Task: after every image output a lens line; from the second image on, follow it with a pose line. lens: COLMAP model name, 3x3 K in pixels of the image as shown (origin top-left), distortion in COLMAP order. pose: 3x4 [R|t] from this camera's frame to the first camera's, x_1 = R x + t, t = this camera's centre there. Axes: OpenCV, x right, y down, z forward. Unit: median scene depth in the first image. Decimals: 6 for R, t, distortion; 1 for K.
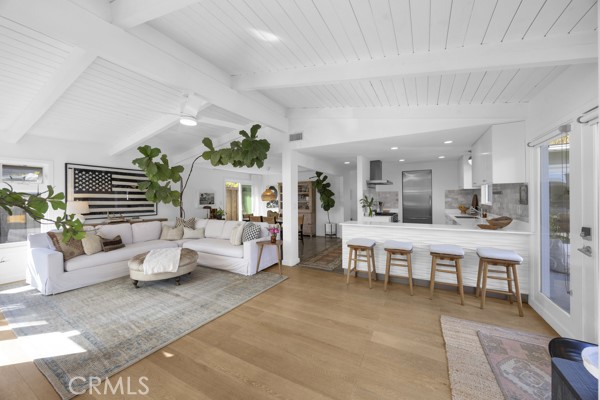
lens RADIAL K [[225.9, 0, 300.4], [0, 225.9, 198.1], [0, 0, 1]] dist [-0.011509, -0.000092]
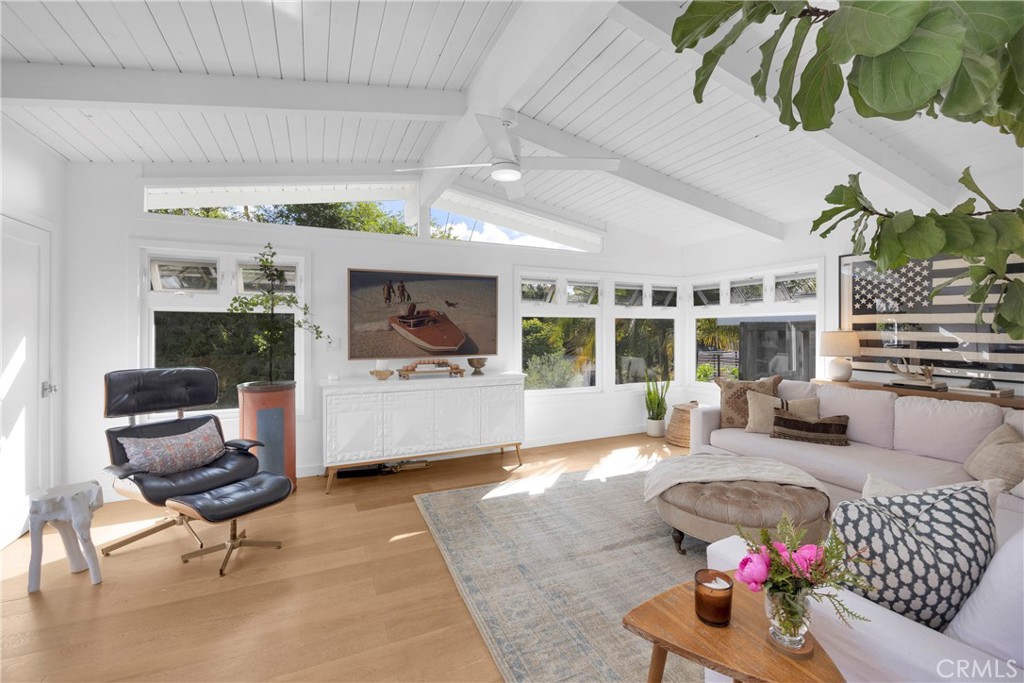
lens RADIAL K [[417.9, 0, 516.8], [0, 417.9, 330.9], [0, 0, 1]] dist [-0.001807, -0.000045]
pose [[-0.566749, 0.009067, -0.823840, 0.151792], [0.004206, 0.999958, 0.008111, 0.003877], [0.823880, 0.001132, -0.566764, 0.900494]]
